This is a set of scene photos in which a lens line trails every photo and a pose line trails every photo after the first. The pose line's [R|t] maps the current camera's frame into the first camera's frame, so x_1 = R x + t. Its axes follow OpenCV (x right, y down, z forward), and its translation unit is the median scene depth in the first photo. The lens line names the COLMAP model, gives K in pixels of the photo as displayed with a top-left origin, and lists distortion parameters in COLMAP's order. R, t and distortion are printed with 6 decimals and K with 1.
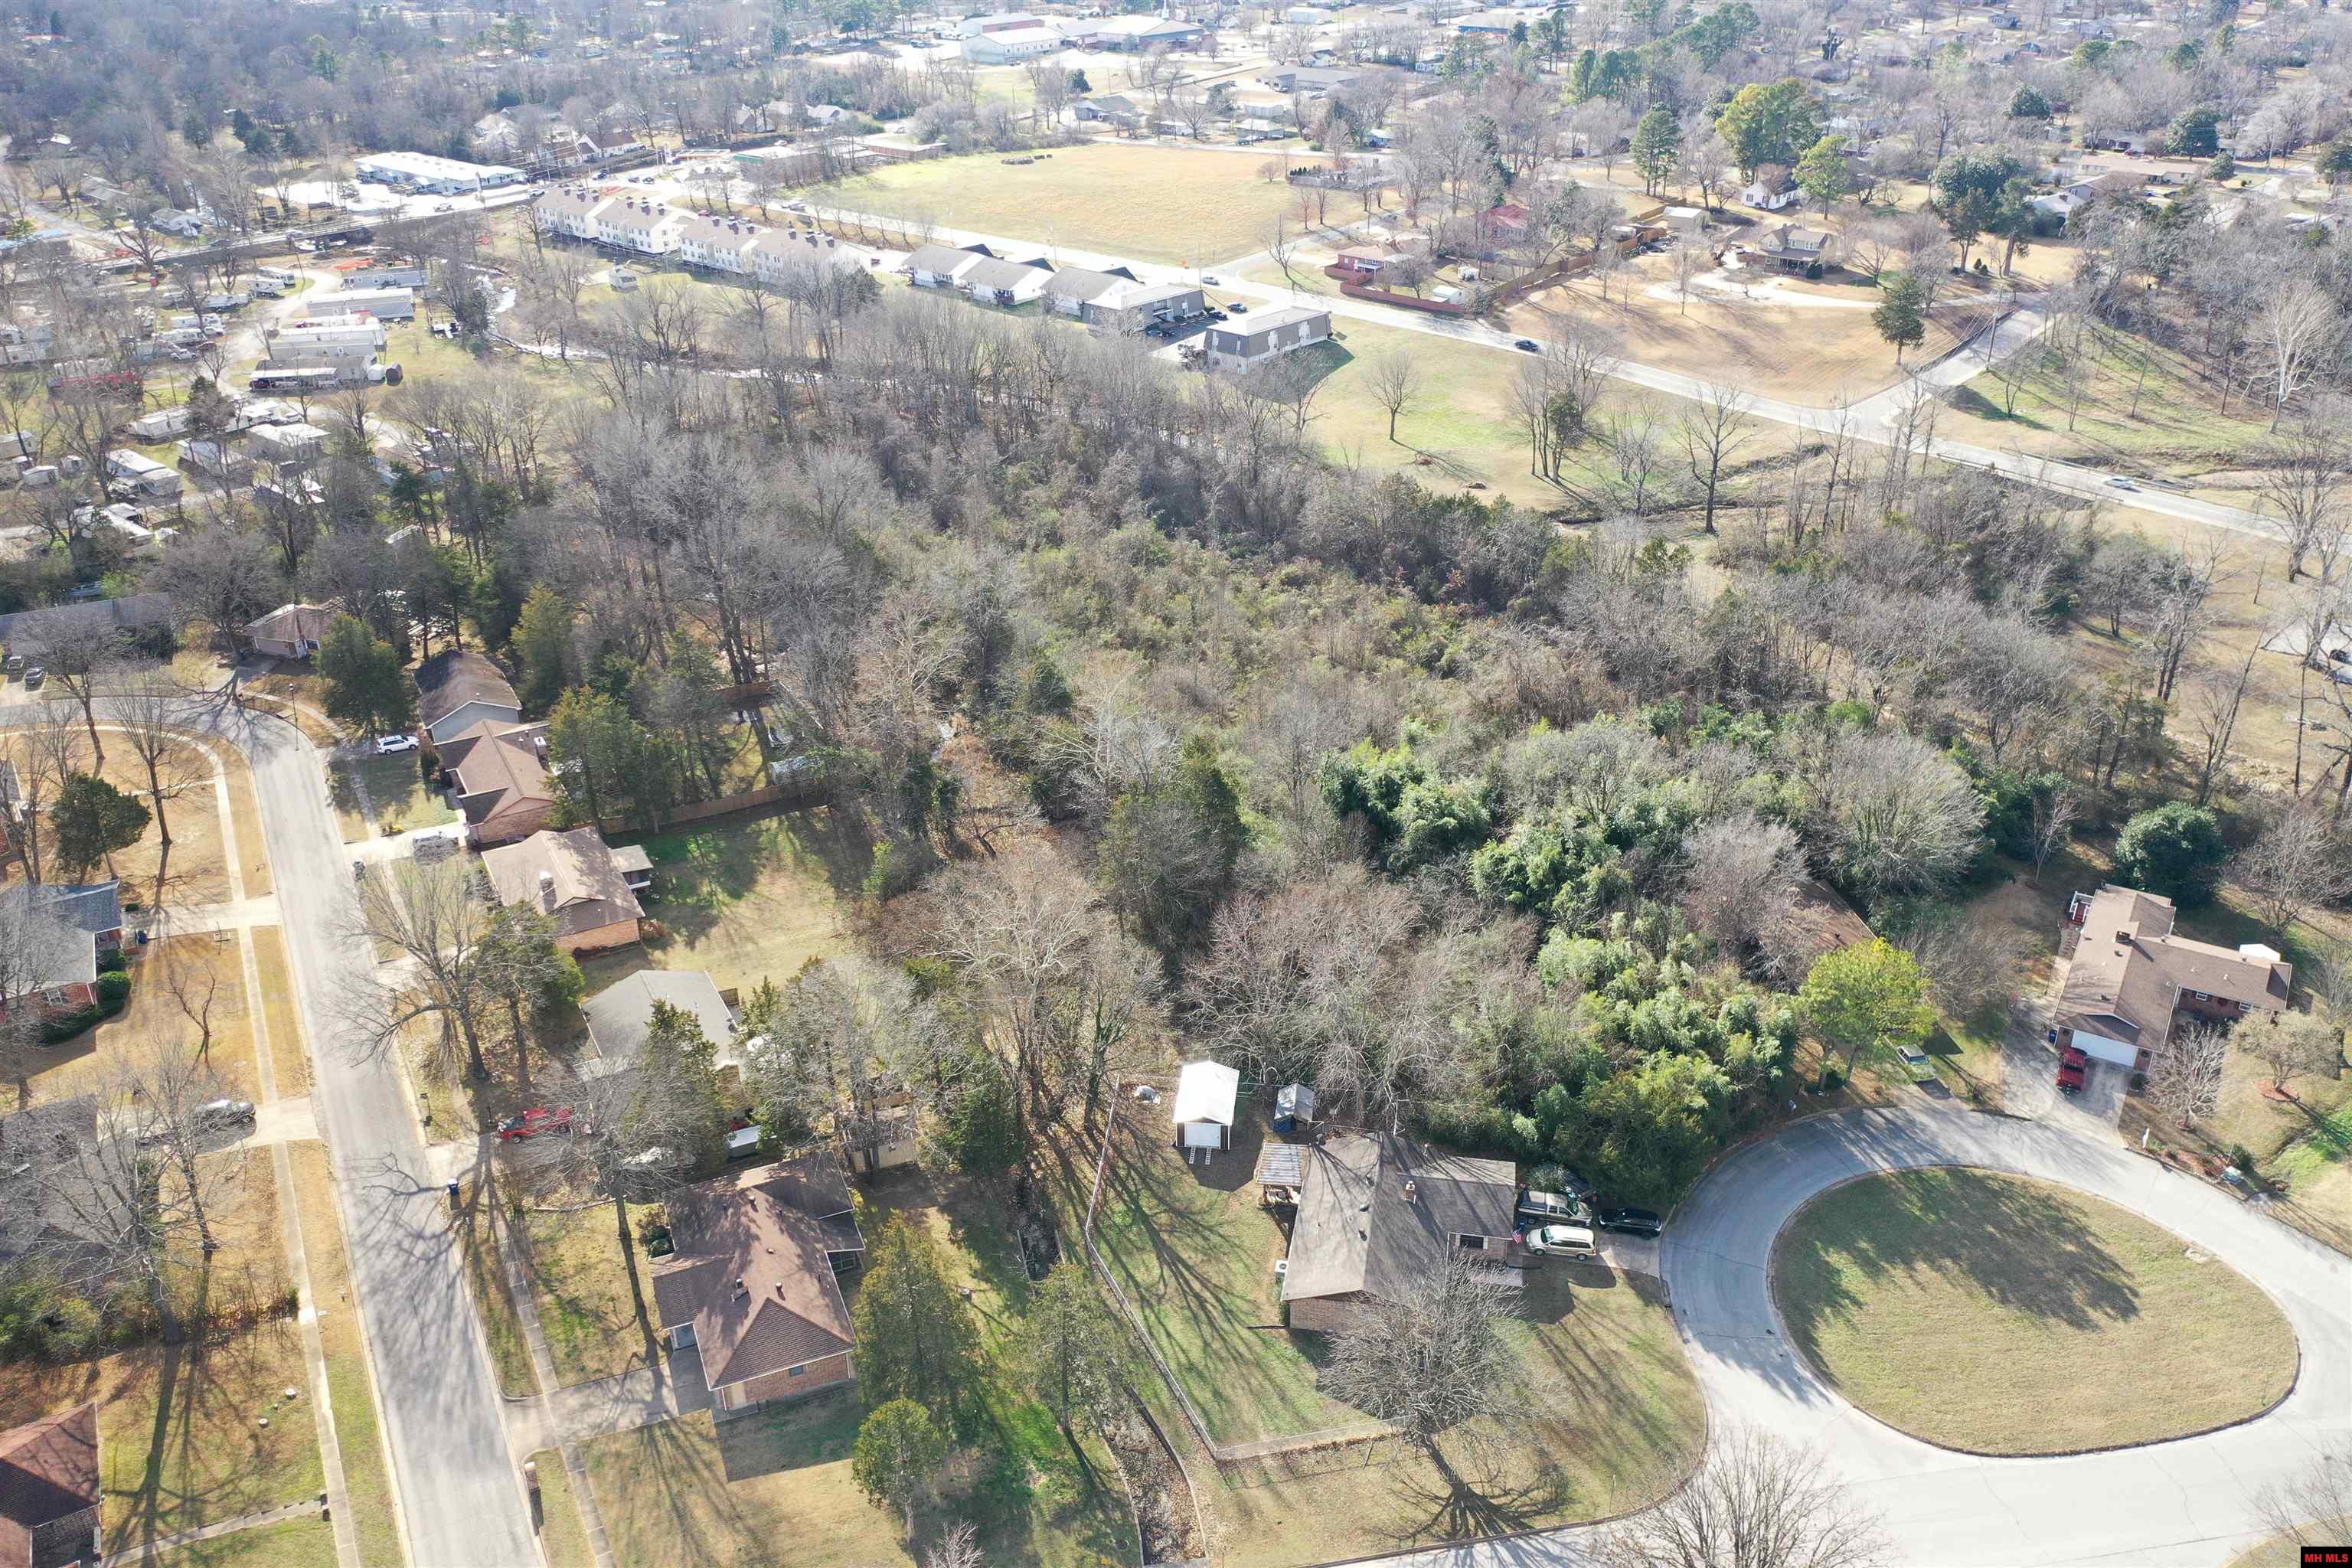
lens RADIAL K [[1856.7, 0, 1163.2], [0, 1856.7, 780.4], [0, 0, 1]] dist [0.000335, 0.001157]
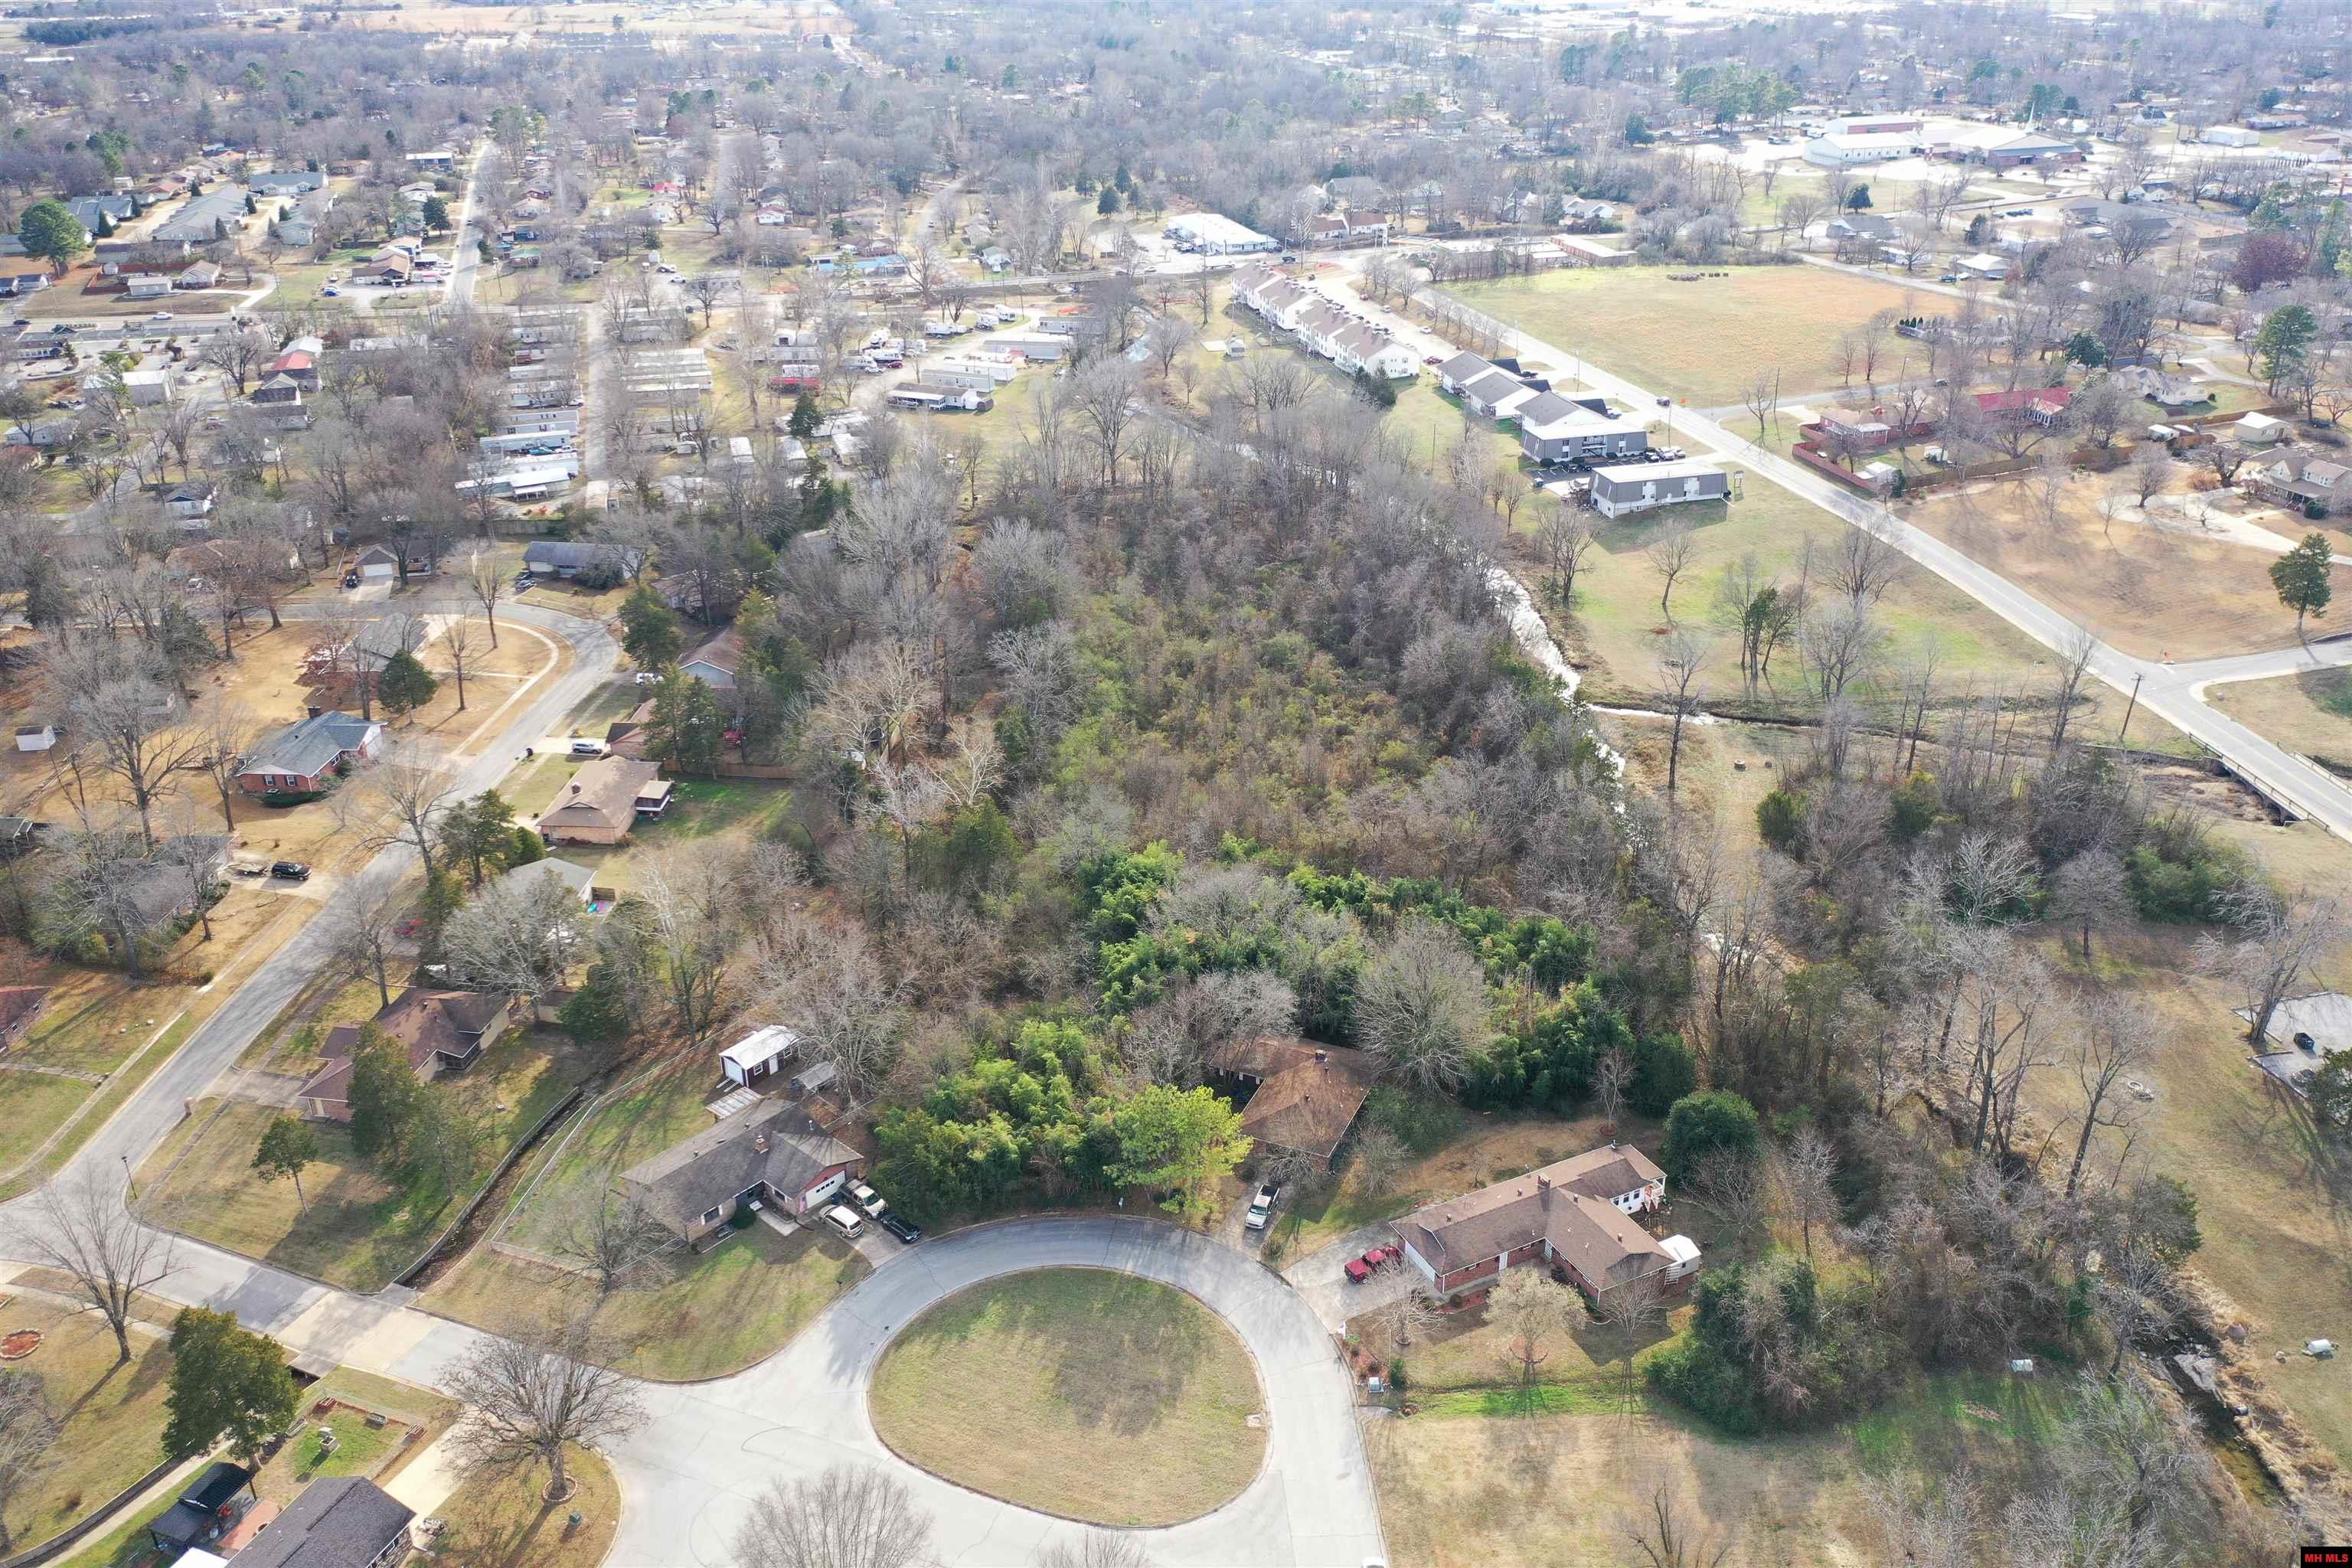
lens RADIAL K [[1856.7, 0, 1163.2], [0, 1856.7, 780.4], [0, 0, 1]] dist [0.000335, 0.001157]
pose [[0.848065, 0.231294, -0.476748, 0.359142], [-0.240943, 0.969638, 0.041818, -0.059037], [0.471946, 0.079405, 0.878045, -0.020522]]
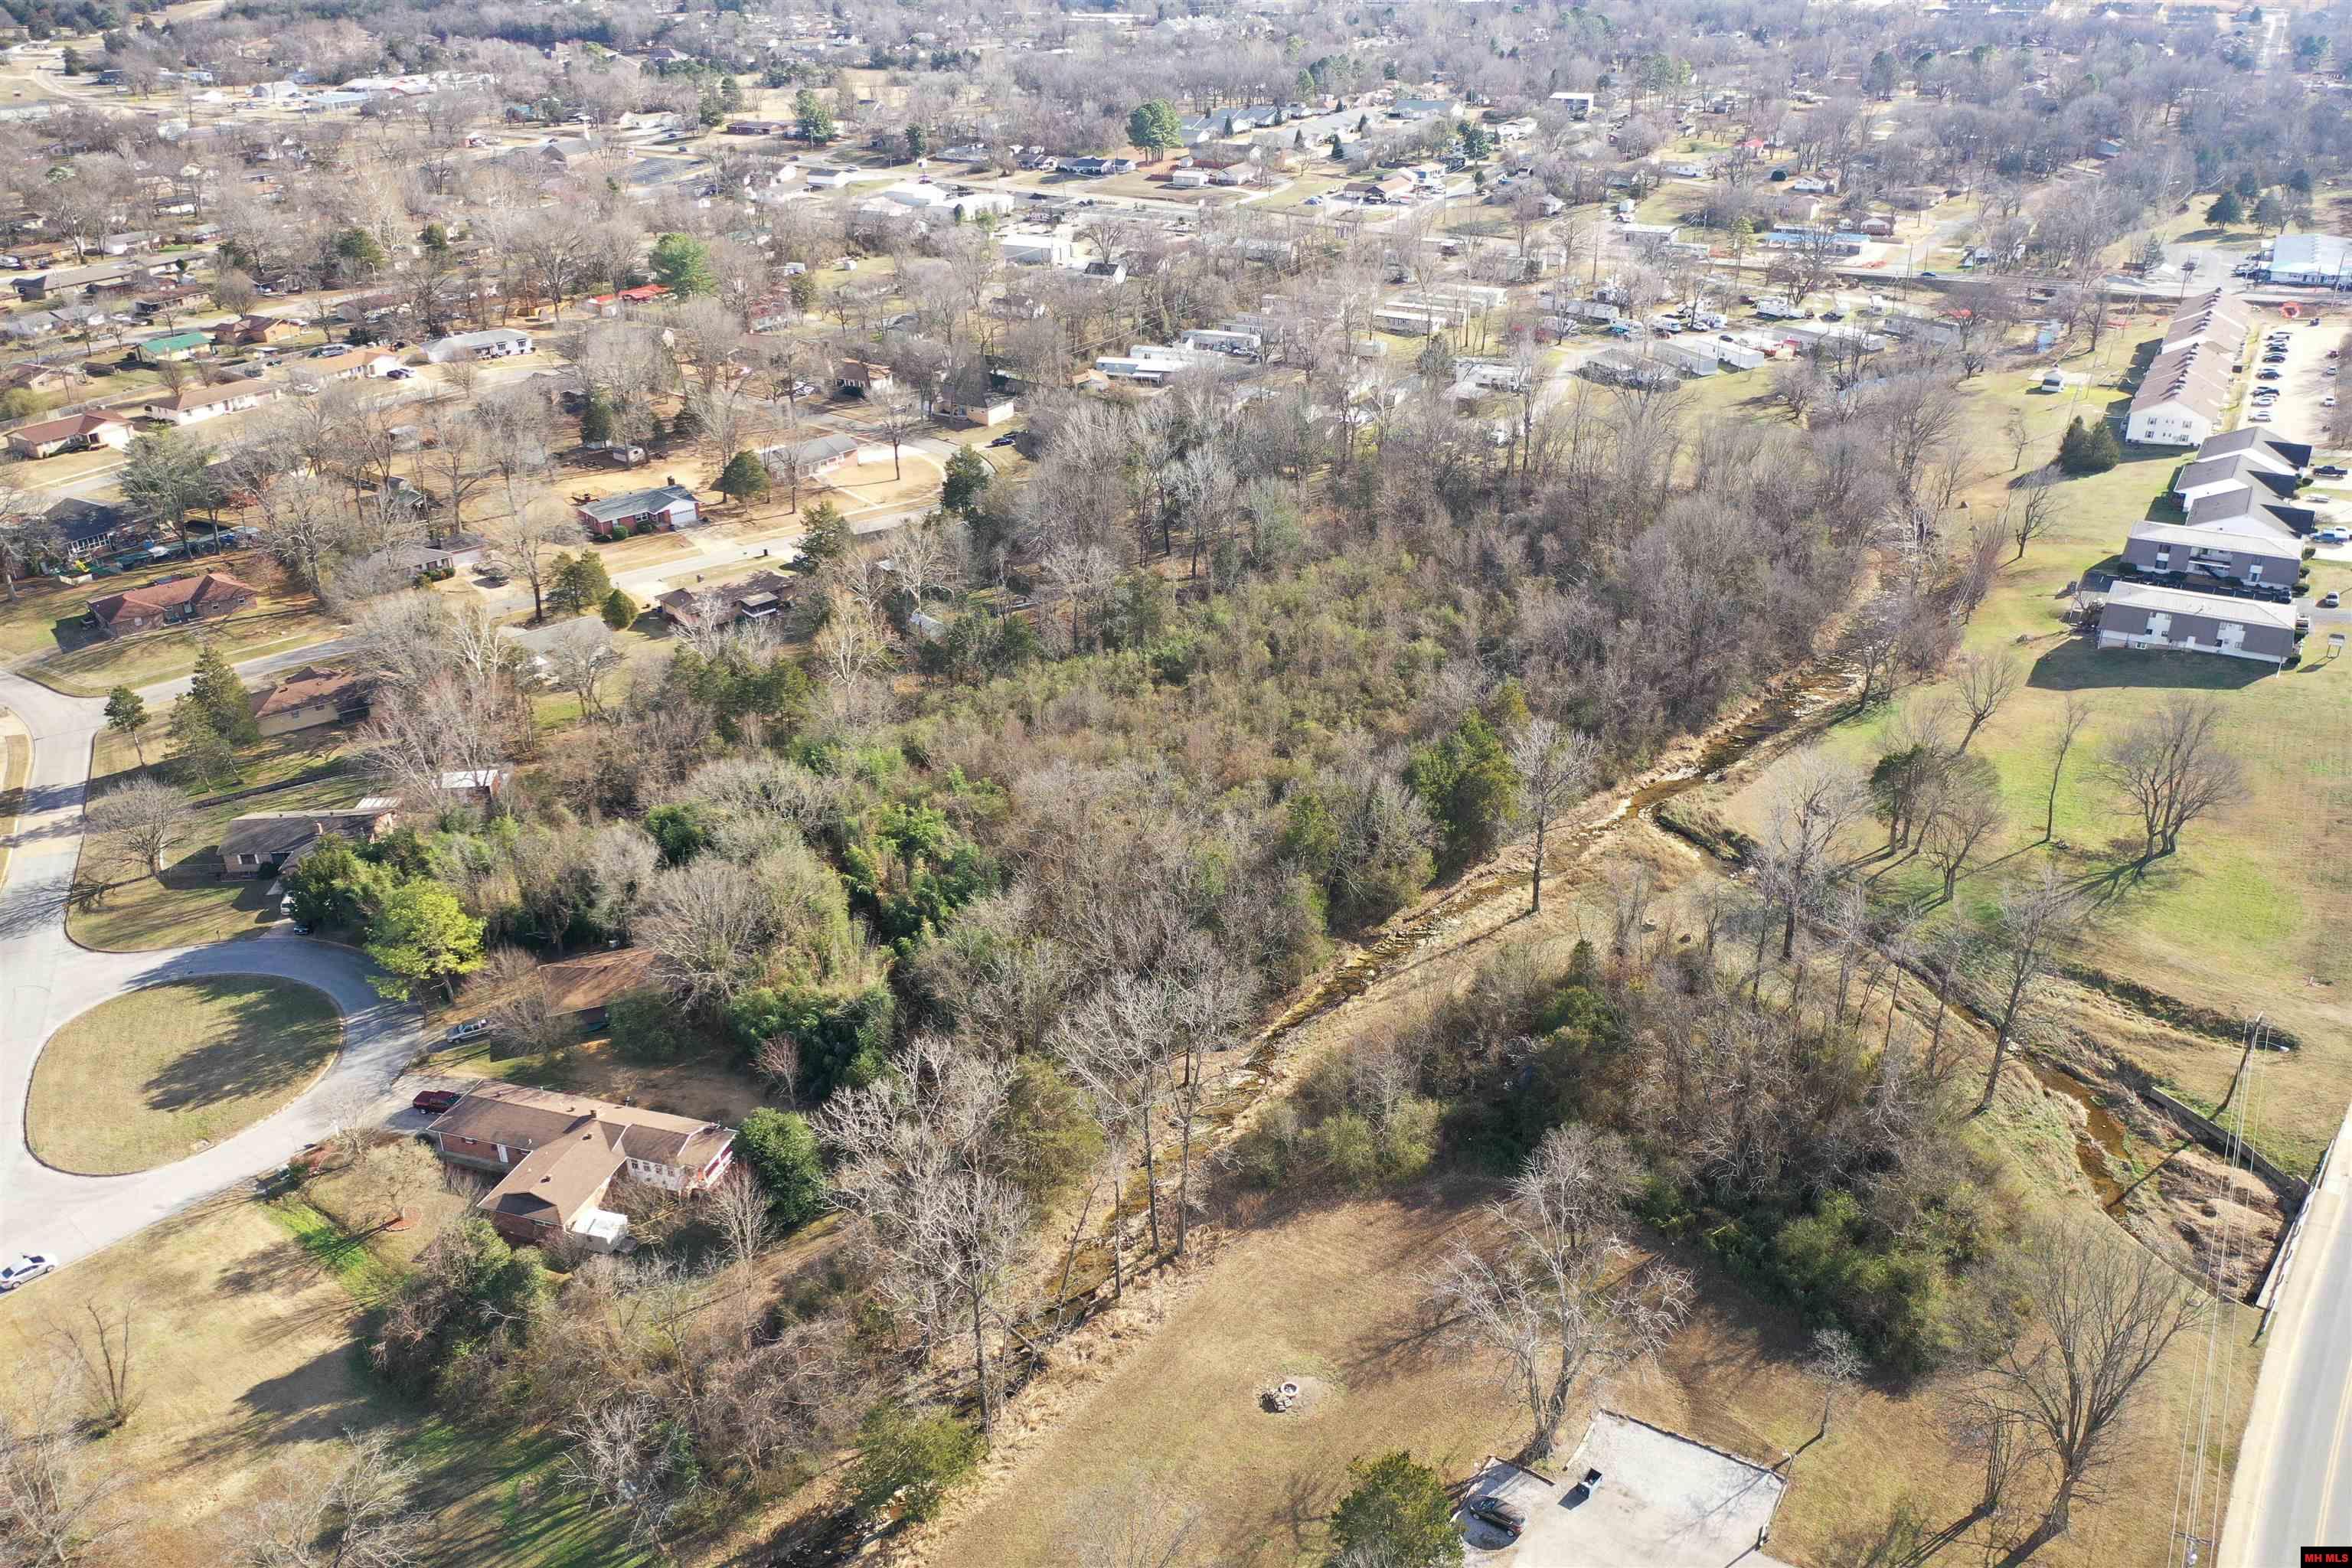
lens RADIAL K [[1856.7, 0, 1163.2], [0, 1856.7, 780.4], [0, 0, 1]] dist [0.000335, 0.001157]
pose [[0.240692, 0.432252, -0.869037, 0.645457], [-0.431079, 0.849813, 0.303297, -0.237768], [0.869620, 0.301622, 0.390878, 0.371243]]
